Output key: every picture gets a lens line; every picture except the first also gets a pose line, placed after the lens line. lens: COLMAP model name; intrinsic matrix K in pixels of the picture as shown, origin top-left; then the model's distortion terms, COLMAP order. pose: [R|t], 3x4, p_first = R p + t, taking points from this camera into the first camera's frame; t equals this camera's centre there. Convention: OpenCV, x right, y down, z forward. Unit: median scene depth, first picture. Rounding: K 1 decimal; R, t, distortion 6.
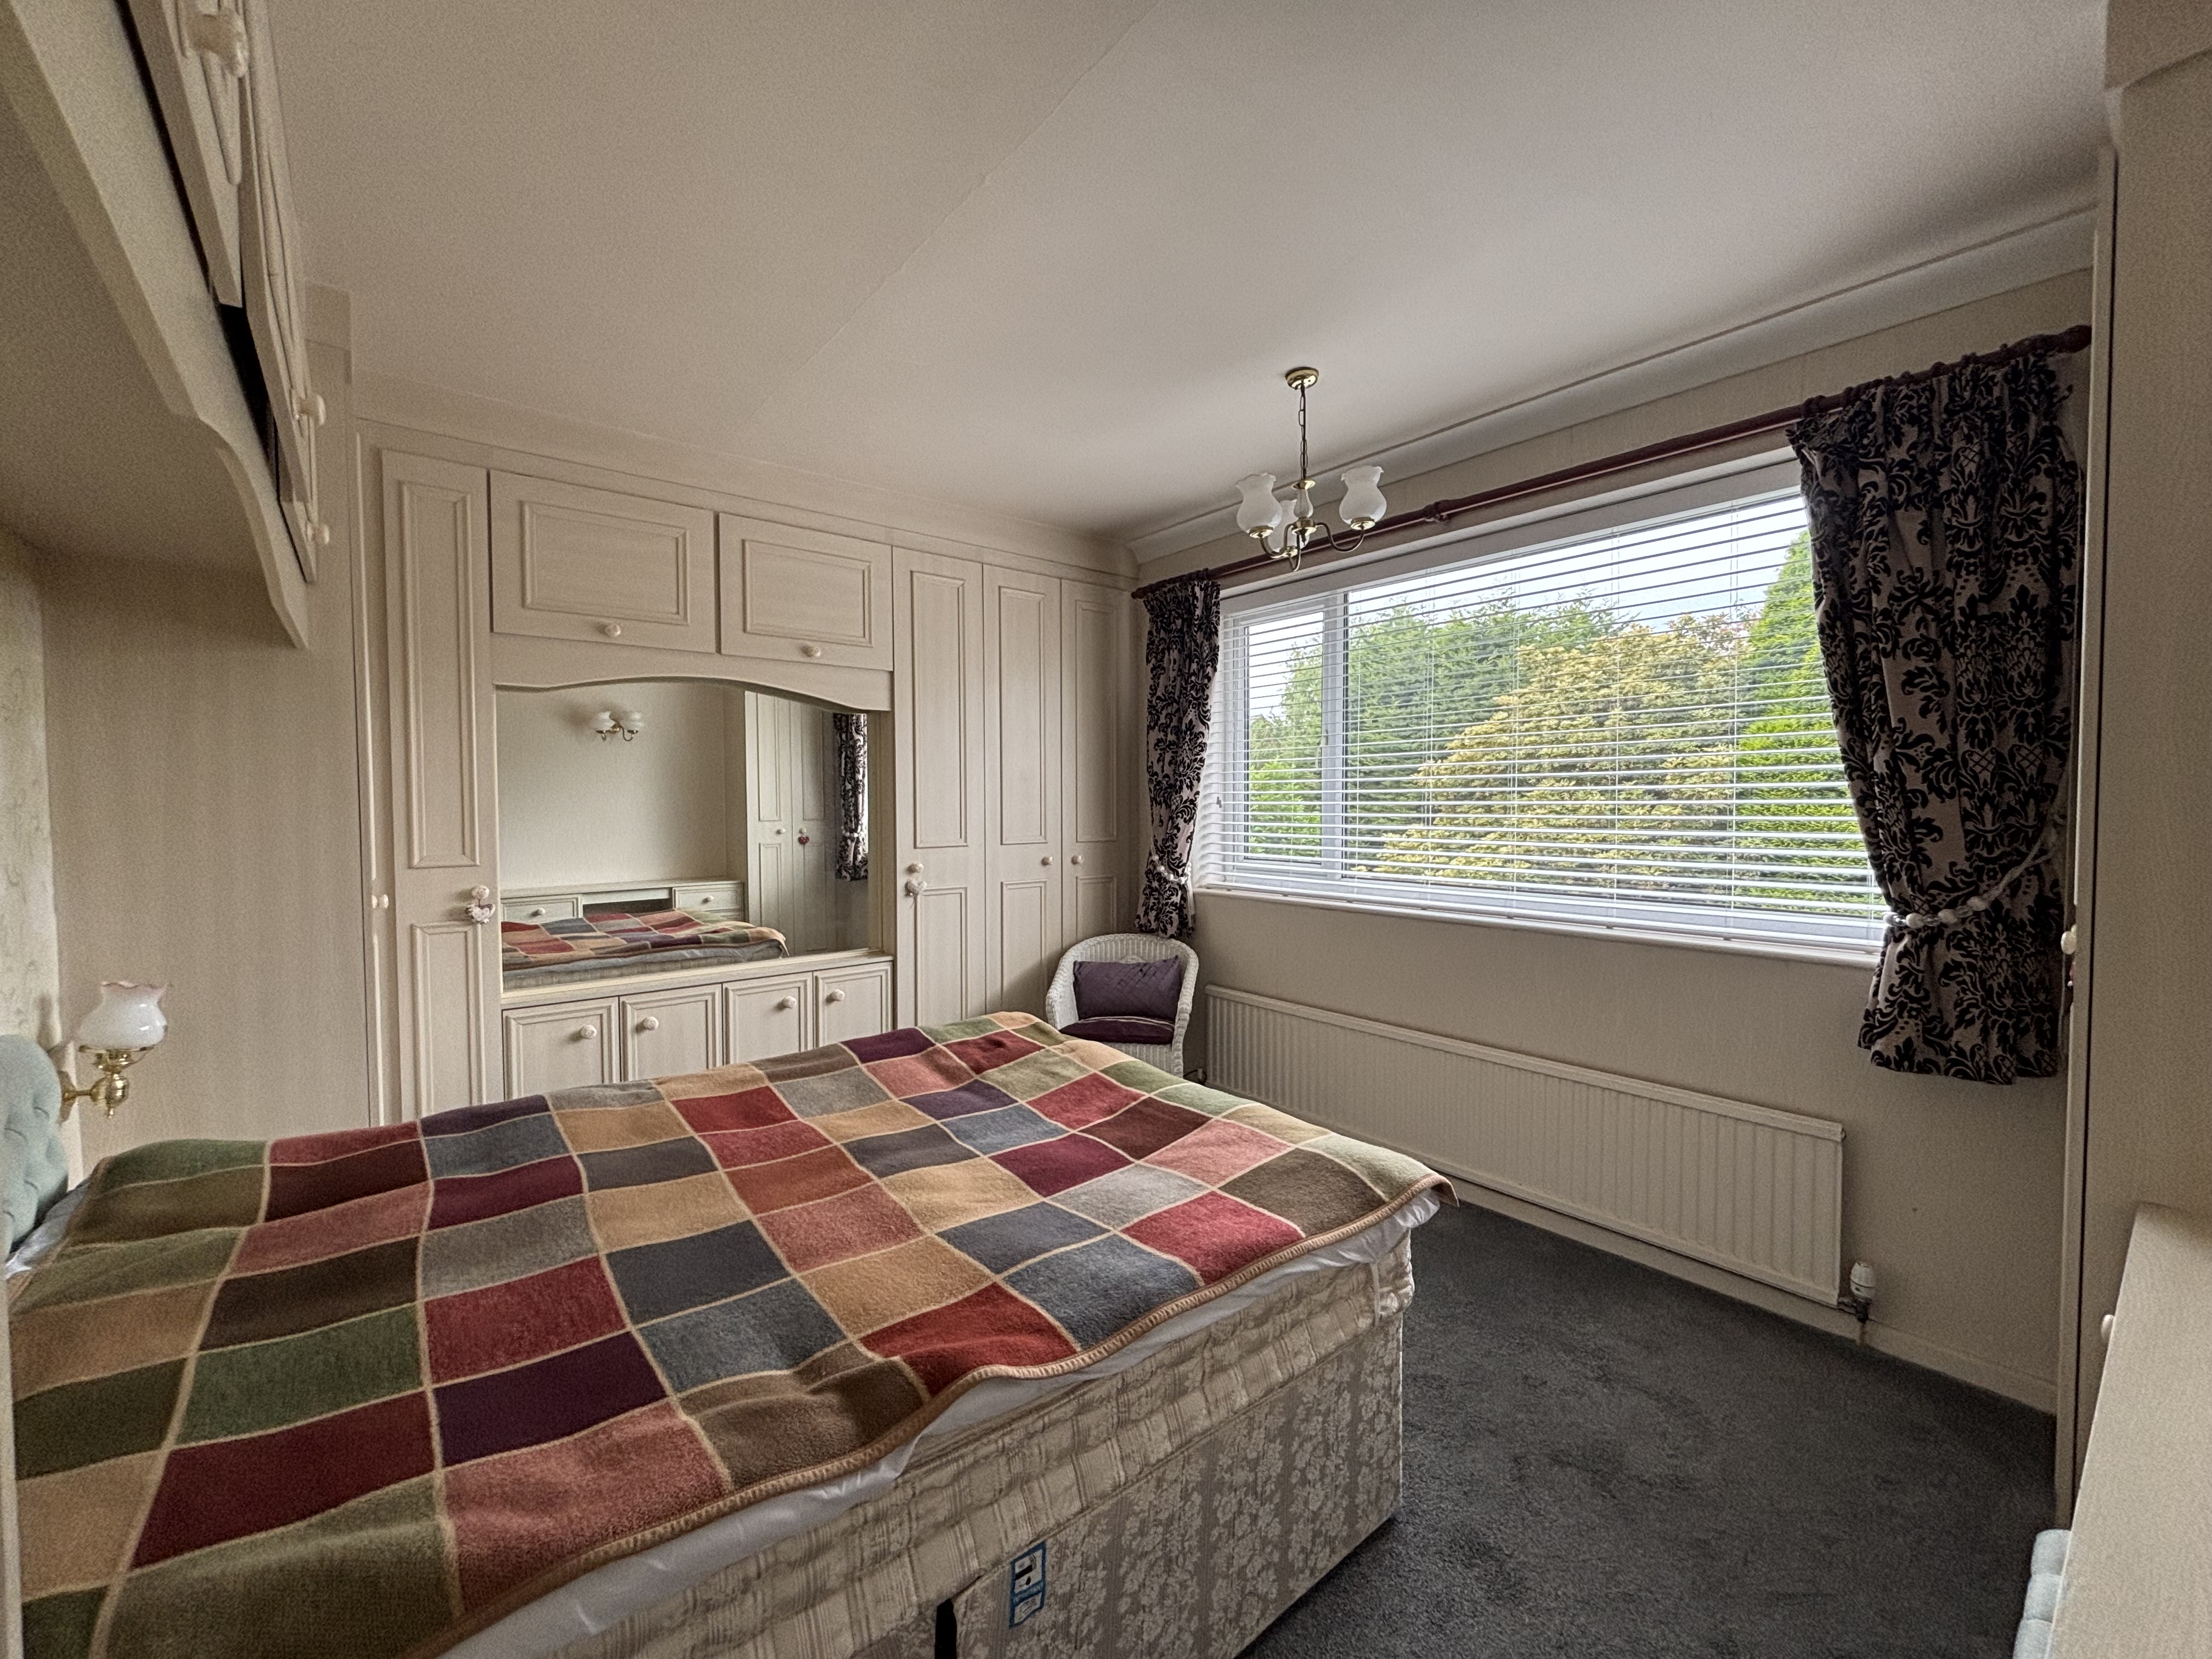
lens RADIAL K [[865.7, 0, 1144.3], [0, 865.7, 822.9], [0, 0, 1]] dist [0.000939, 0.000025]
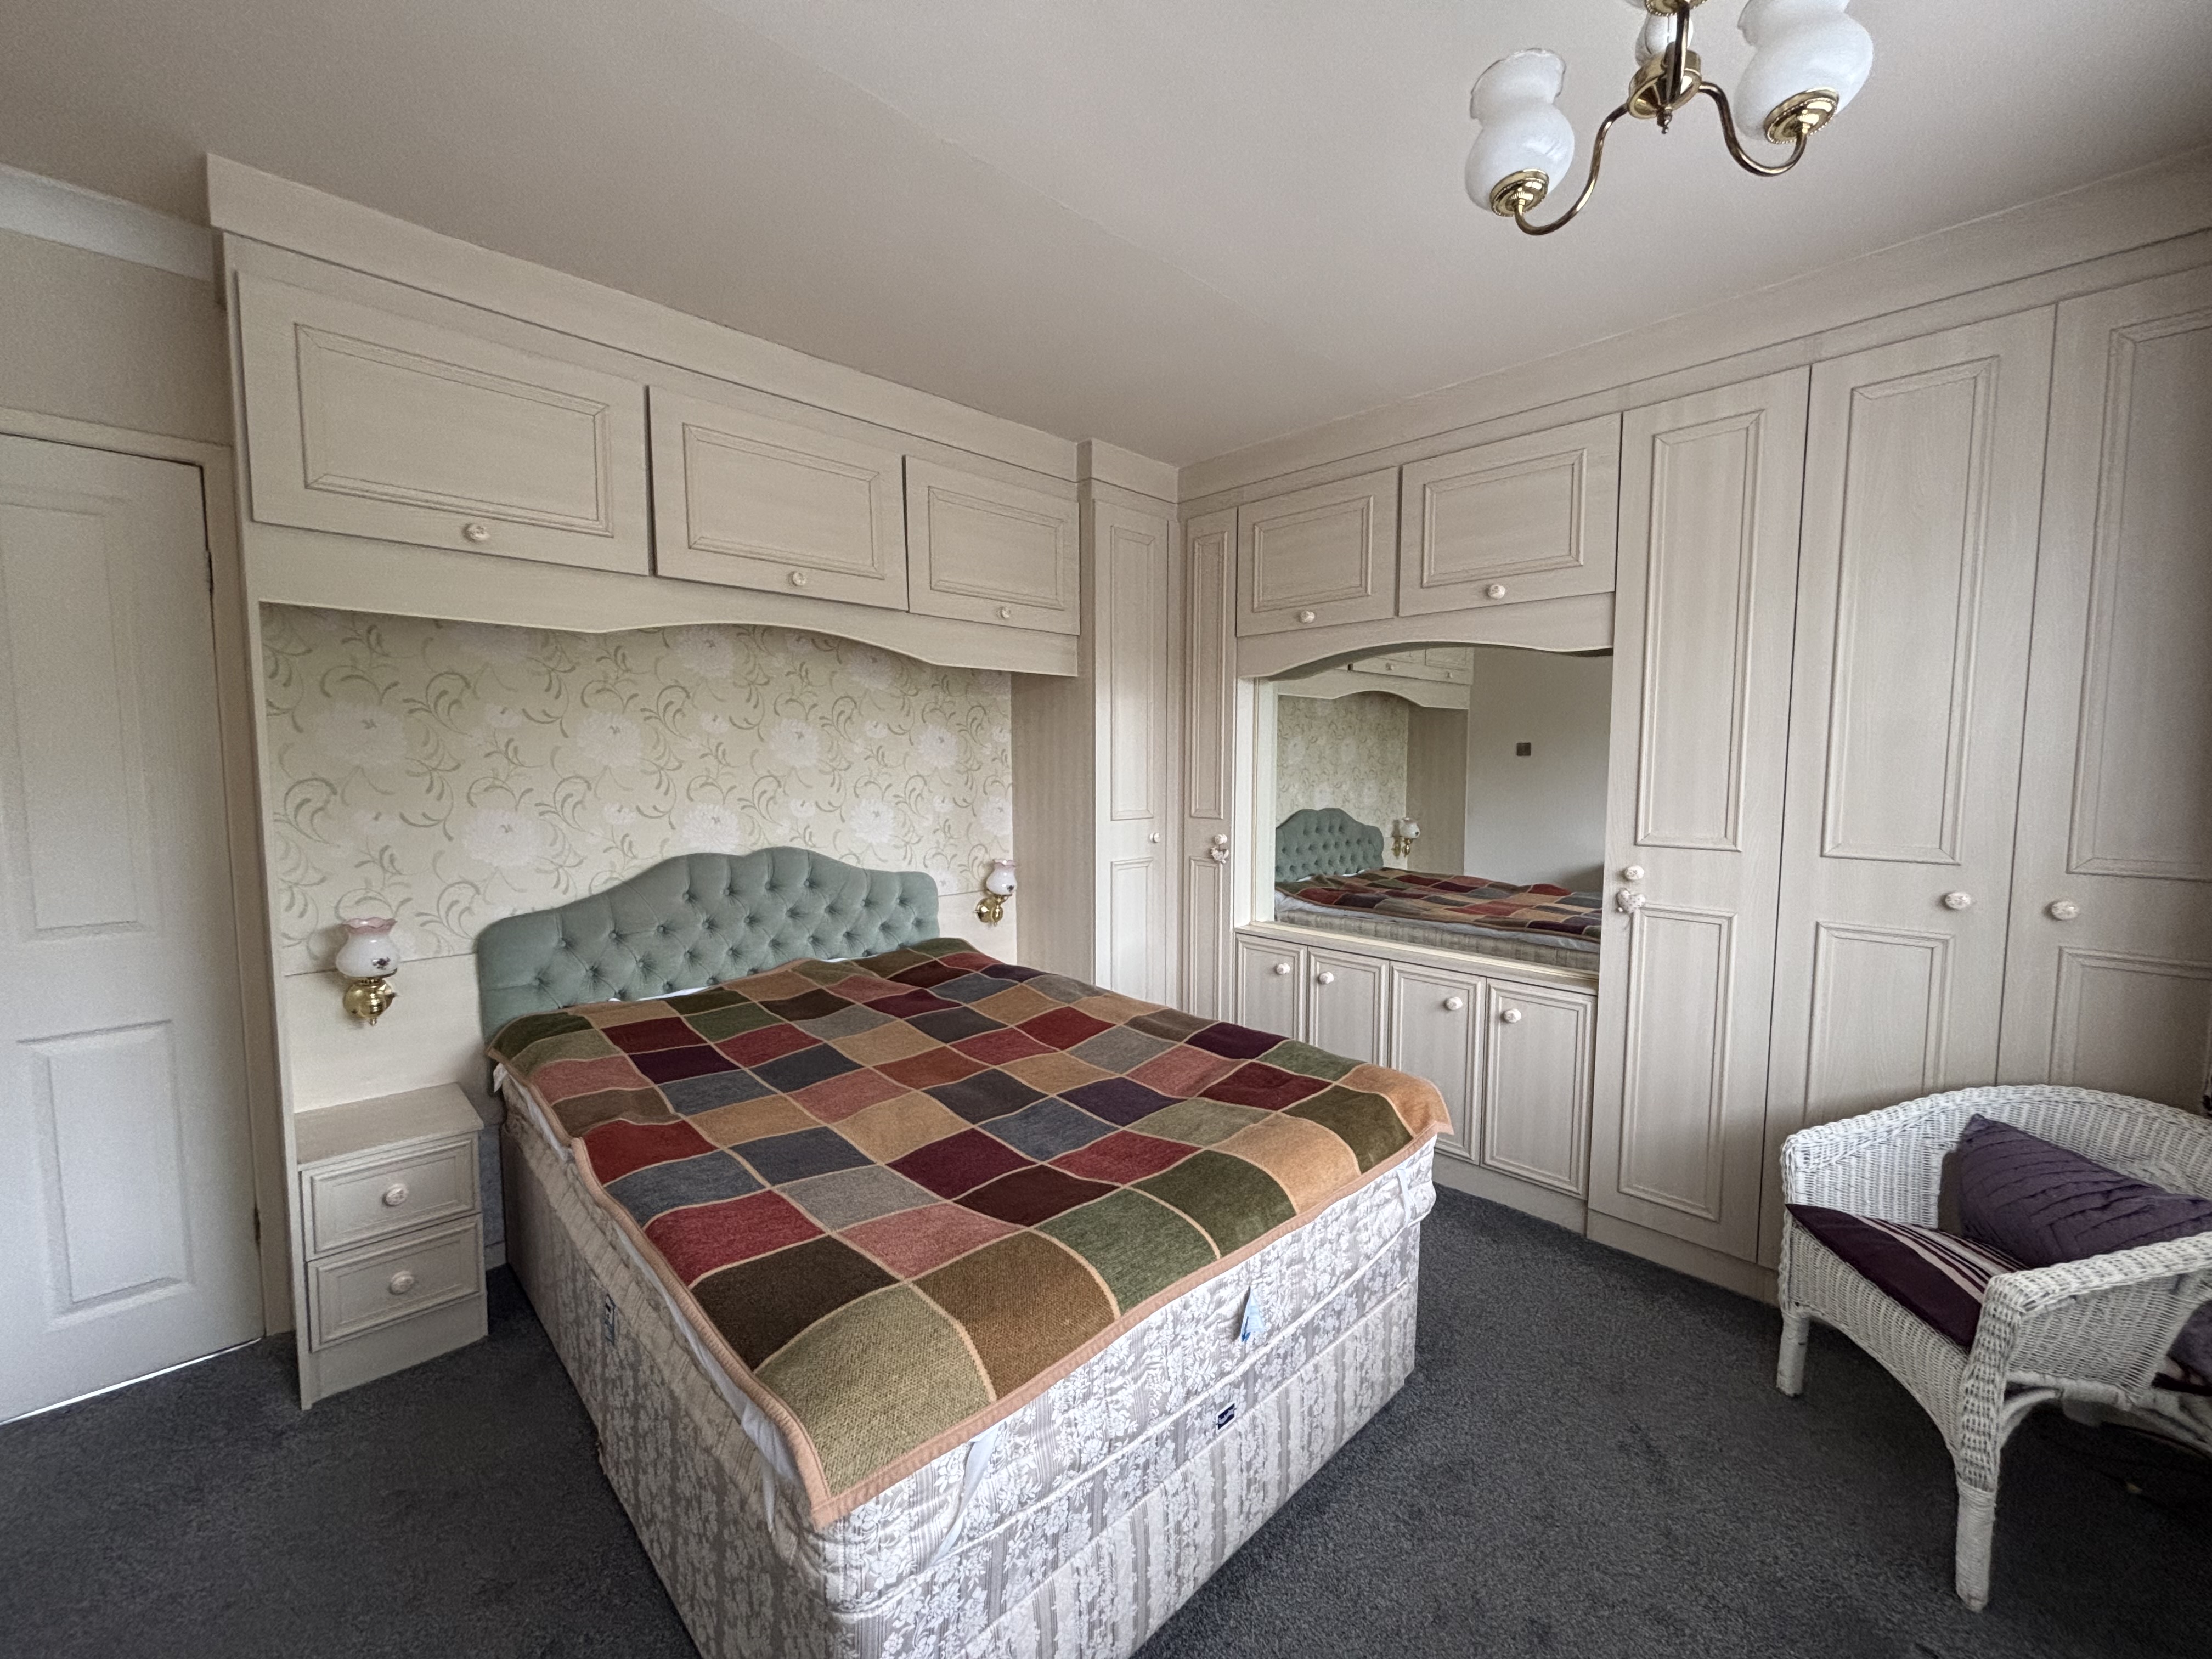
lens RADIAL K [[890.5, 0, 1101.5], [0, 890.5, 827.8], [0, 0, 1]] dist [0.002907, 0.000531]
pose [[0.089572, 0.072835, -0.993314, 0.487772], [-0.040046, 0.996779, 0.069478, -0.020320], [0.995175, 0.033555, 0.092200, 0.619327]]
